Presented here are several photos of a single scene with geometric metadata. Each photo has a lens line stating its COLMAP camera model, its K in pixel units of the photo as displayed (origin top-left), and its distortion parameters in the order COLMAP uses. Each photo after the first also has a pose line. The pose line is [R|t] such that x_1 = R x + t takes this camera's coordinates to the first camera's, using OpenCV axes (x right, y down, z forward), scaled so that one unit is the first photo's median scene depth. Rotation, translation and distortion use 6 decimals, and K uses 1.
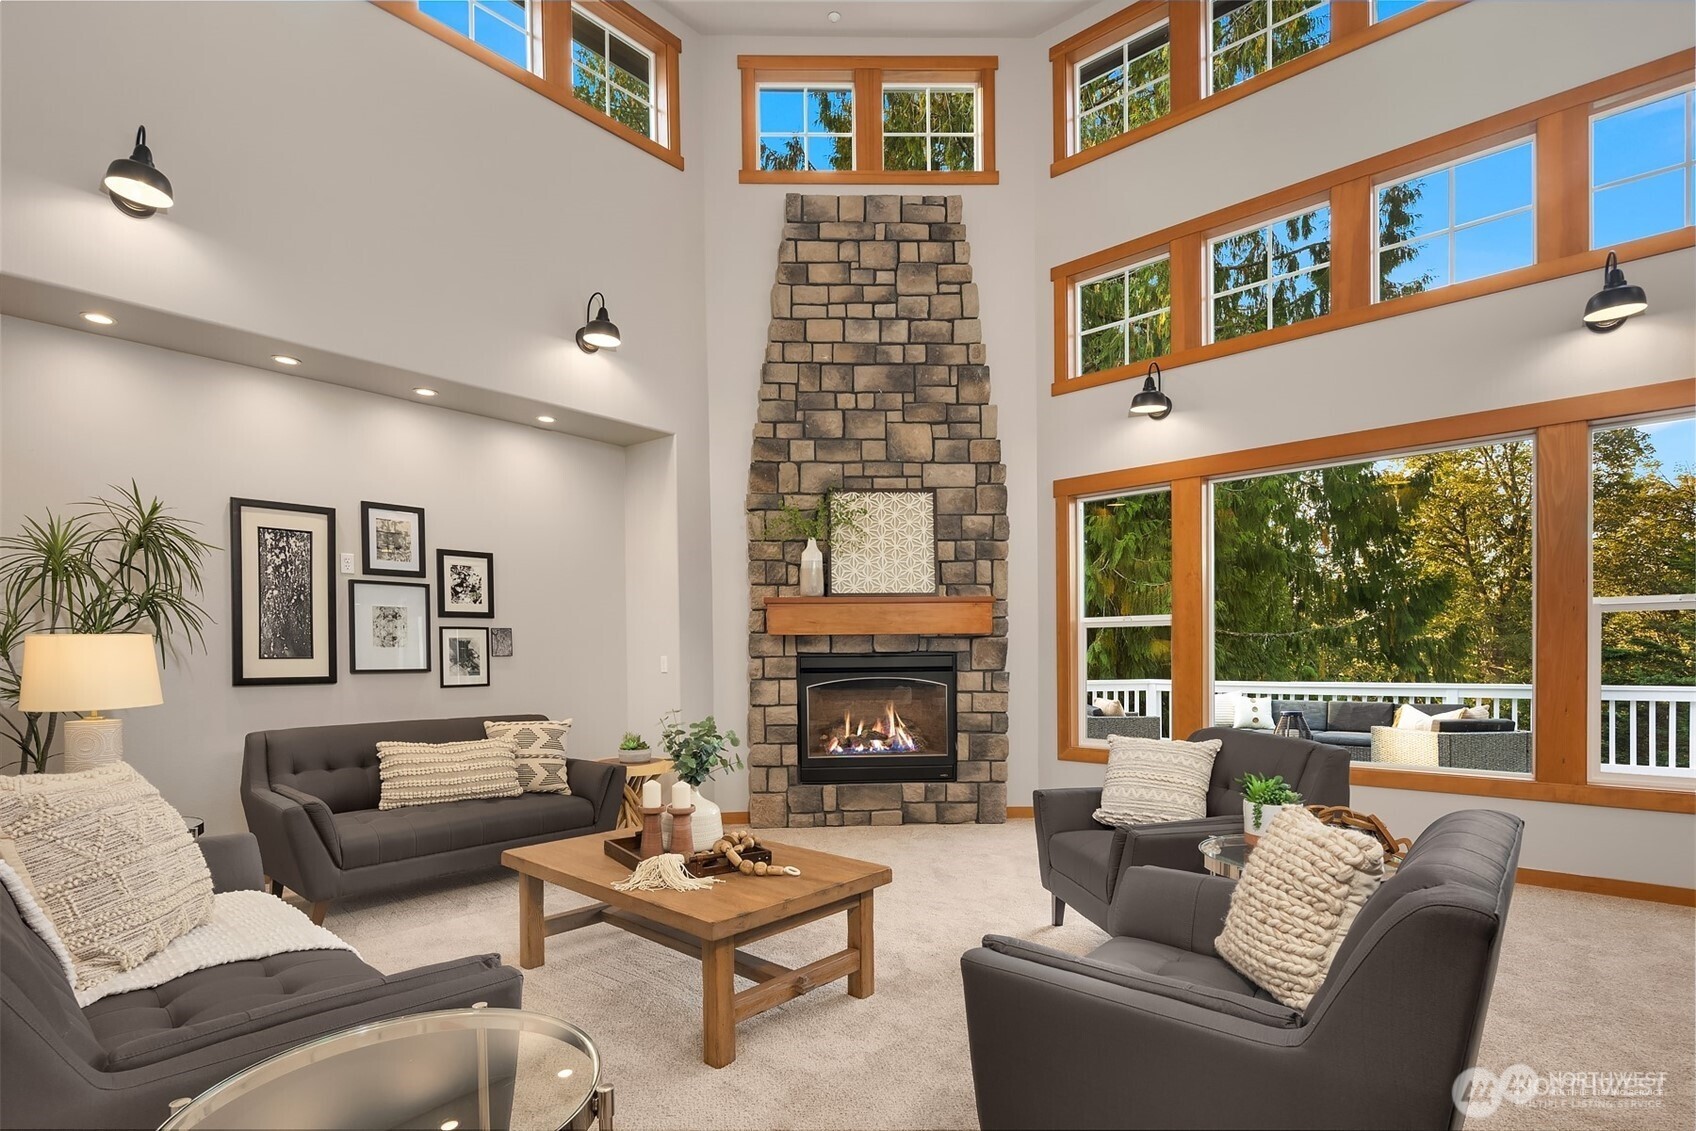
lens RADIAL K [[826.9, 0, 878.3], [0, 826.9, 668.5], [0, 0, 1]] dist [0.000949, 0.000061]
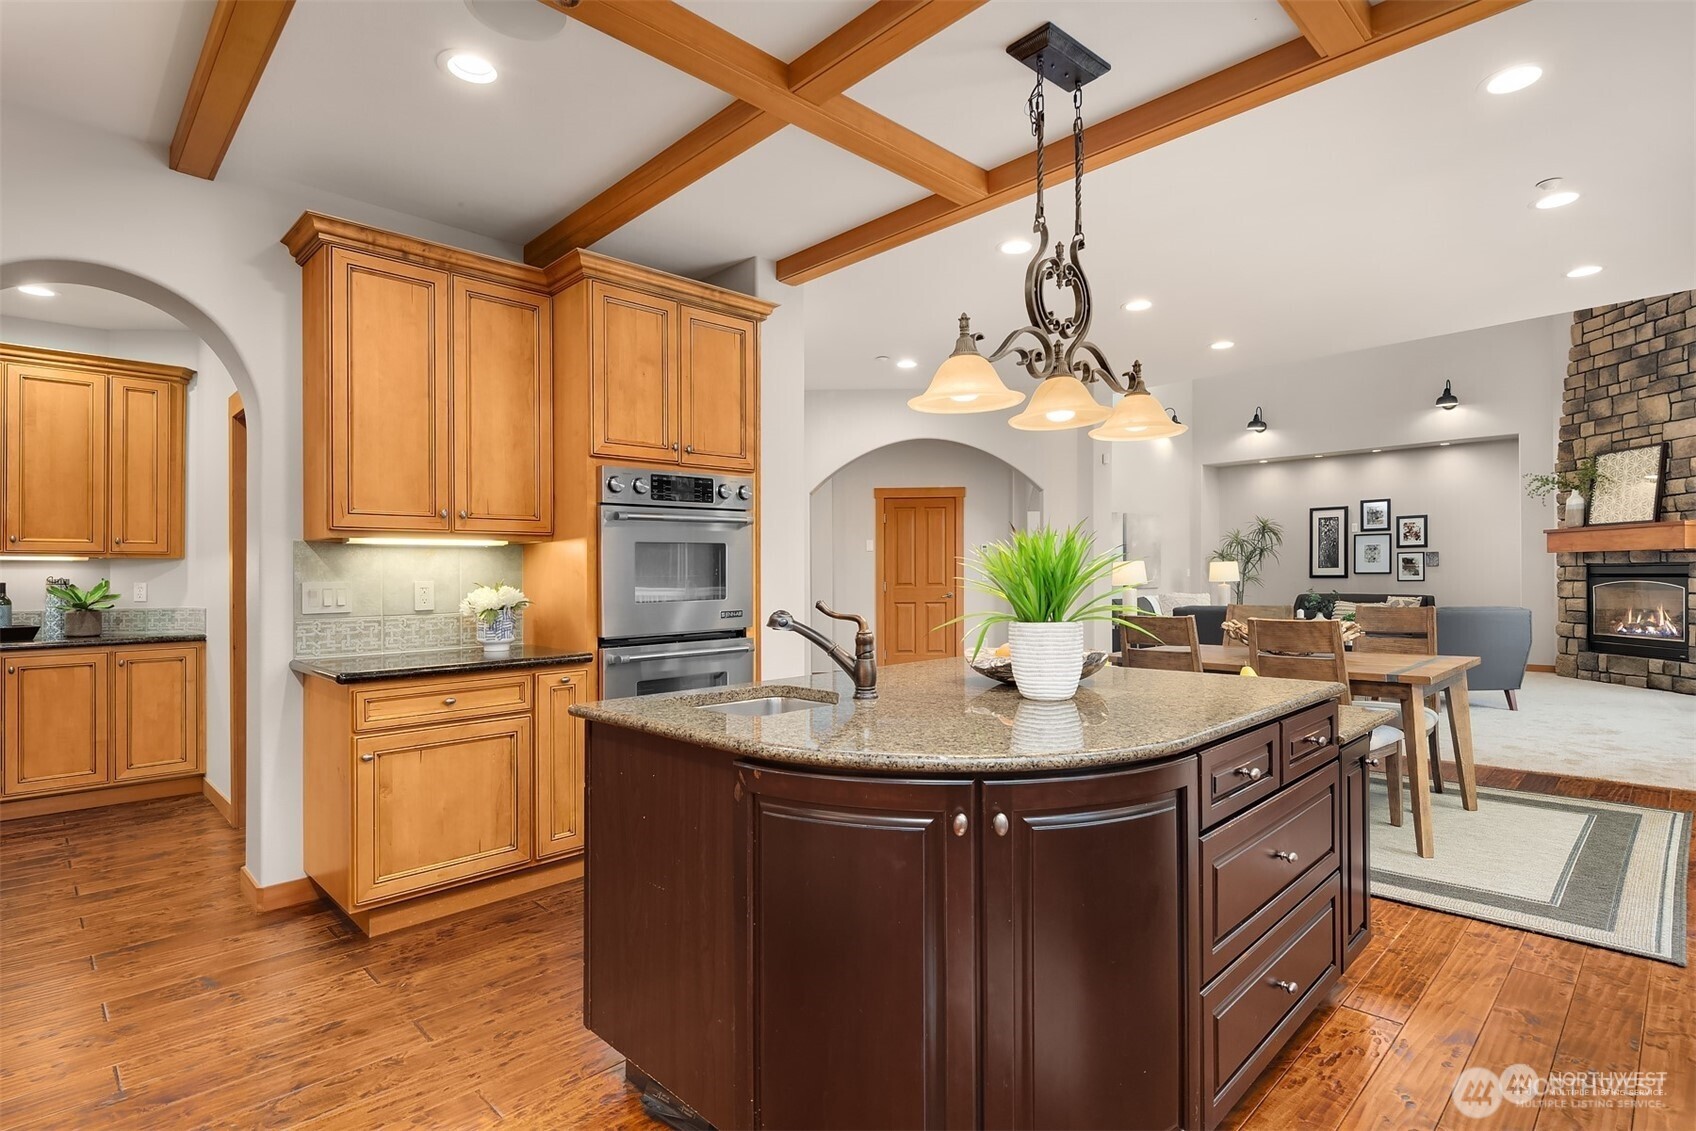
lens RADIAL K [[829.7, 0, 854.8], [0, 829.7, 582.9], [0, 0, 1]] dist [0.001465, 0.000215]
pose [[-0.061527, 0.019304, -0.997919, 1.513812], [-0.006692, 0.999782, 0.019753, -0.004893], [0.998083, 0.007893, -0.061385, -0.238354]]
